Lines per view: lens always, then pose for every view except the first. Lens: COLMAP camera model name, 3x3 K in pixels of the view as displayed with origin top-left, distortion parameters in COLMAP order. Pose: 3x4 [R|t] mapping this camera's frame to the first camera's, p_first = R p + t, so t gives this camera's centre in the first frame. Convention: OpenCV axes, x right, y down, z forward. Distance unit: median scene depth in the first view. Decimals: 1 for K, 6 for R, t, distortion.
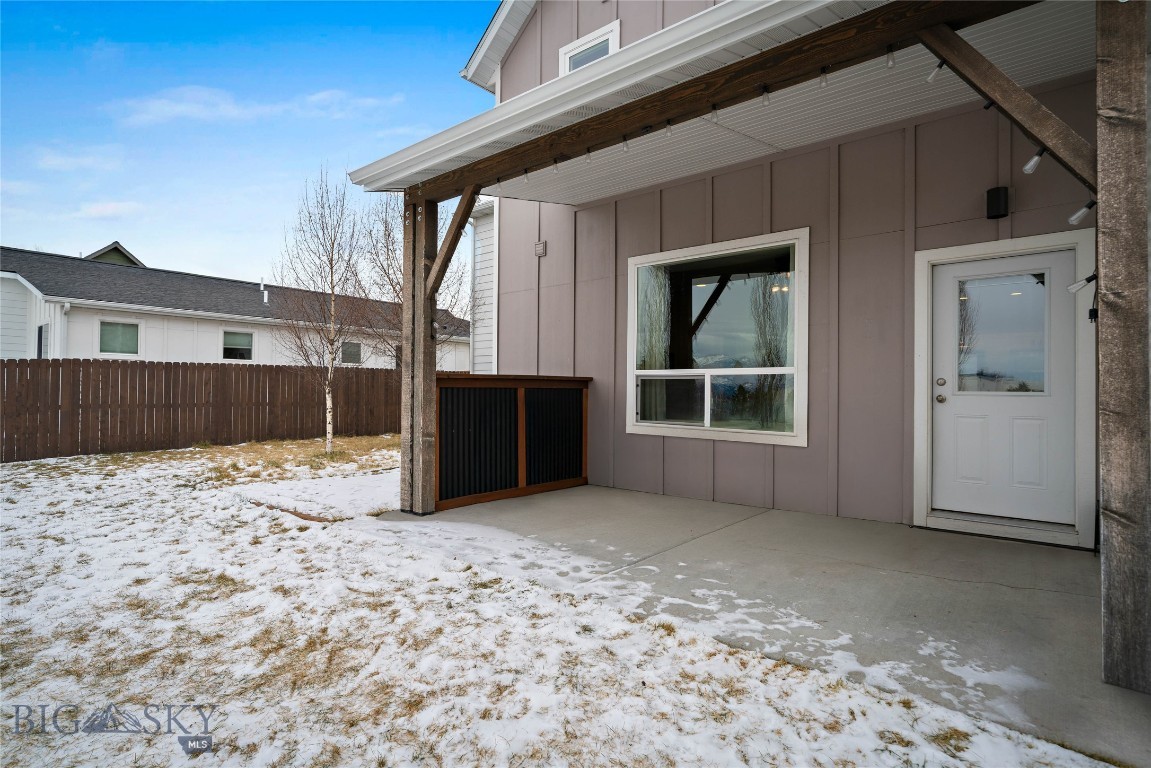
lens RADIAL K [[585.6, 0, 578.9], [0, 585.6, 386.2], [0, 0, 1]] dist [-0.000008, 0.000113]
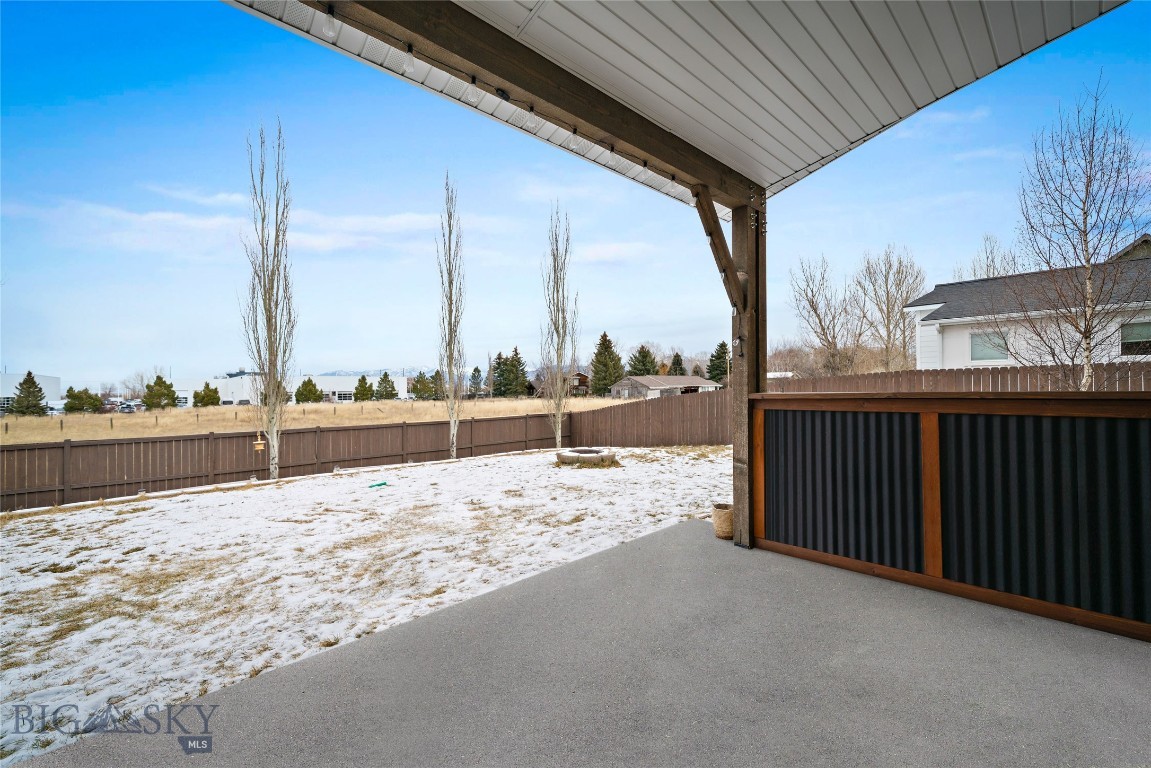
lens RADIAL K [[472.7, 0, 579.9], [0, 472.7, 381.8], [0, 0, 1]] dist [-0.001821, -0.000152]
pose [[-0.120711, -0.010387, -0.992633, 0.441986], [0.015137, 0.999810, -0.012302, -0.030609], [0.992572, -0.016511, -0.120531, 0.702592]]
